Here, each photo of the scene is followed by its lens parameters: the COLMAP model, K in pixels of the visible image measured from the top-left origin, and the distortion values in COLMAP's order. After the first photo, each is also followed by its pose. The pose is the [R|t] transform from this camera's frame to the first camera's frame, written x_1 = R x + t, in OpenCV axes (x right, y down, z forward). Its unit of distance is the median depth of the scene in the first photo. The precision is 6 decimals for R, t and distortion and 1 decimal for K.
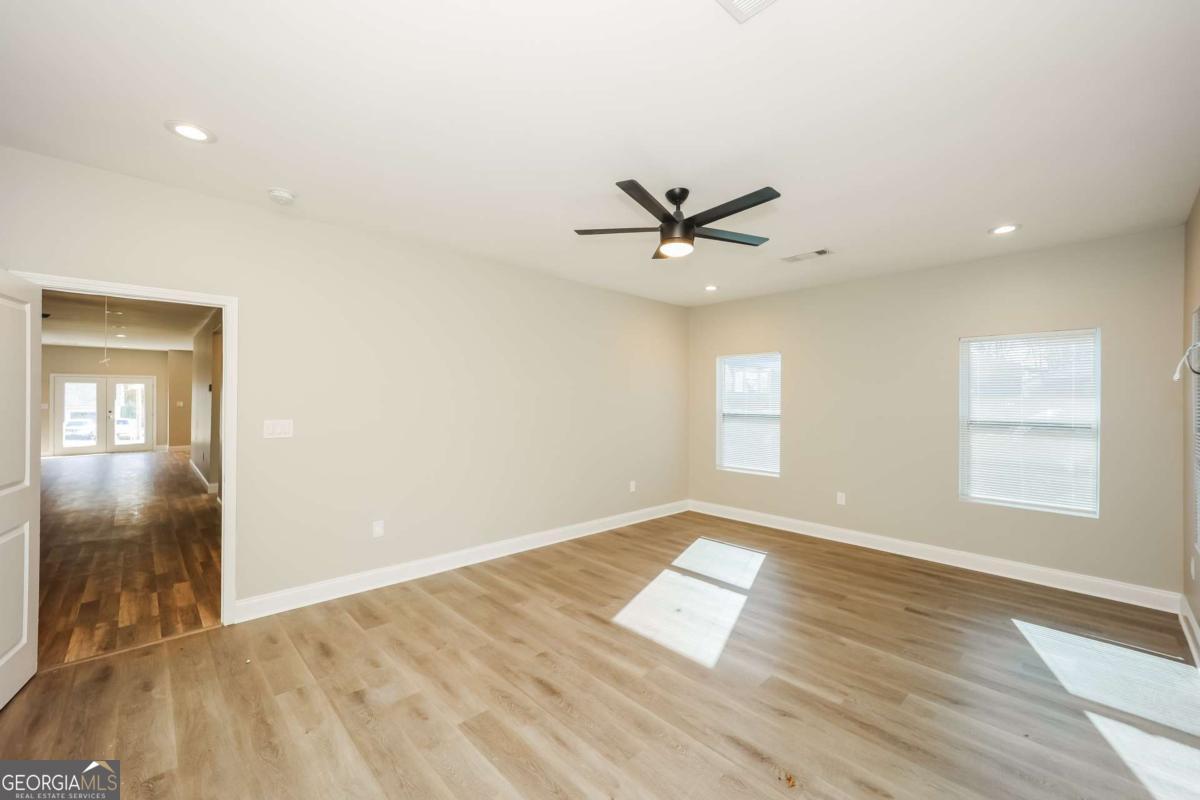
lens RADIAL K [[484.5, 0, 599.5], [0, 484.5, 397.5], [0, 0, 1]] dist [-0.010106, 0.001493]
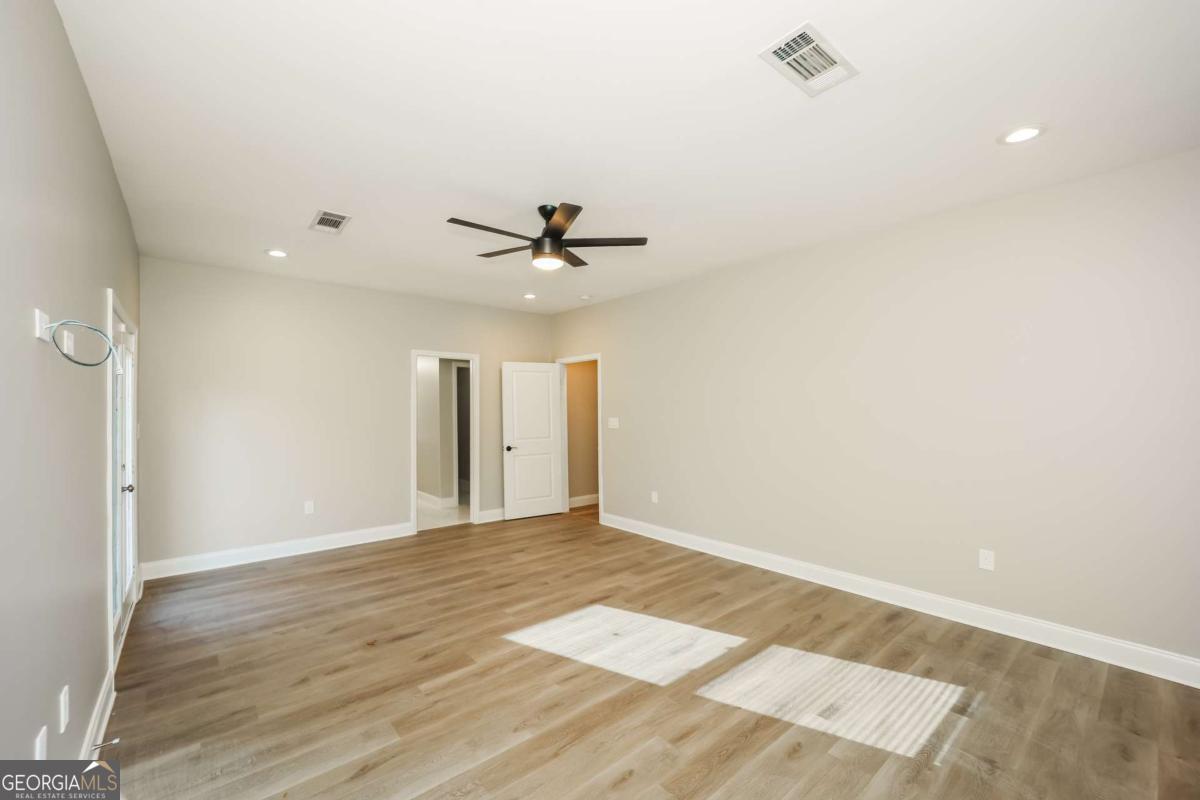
lens RADIAL K [[484.5, 0, 595.4], [0, 484.5, 405.9], [0, 0, 1]] dist [-0.010106, 0.001493]
pose [[-0.050108, -0.003951, -0.998736, 1.021383], [0.009918, 0.999941, -0.004453, 0.010645], [0.998695, -0.010129, -0.050065, 0.952803]]
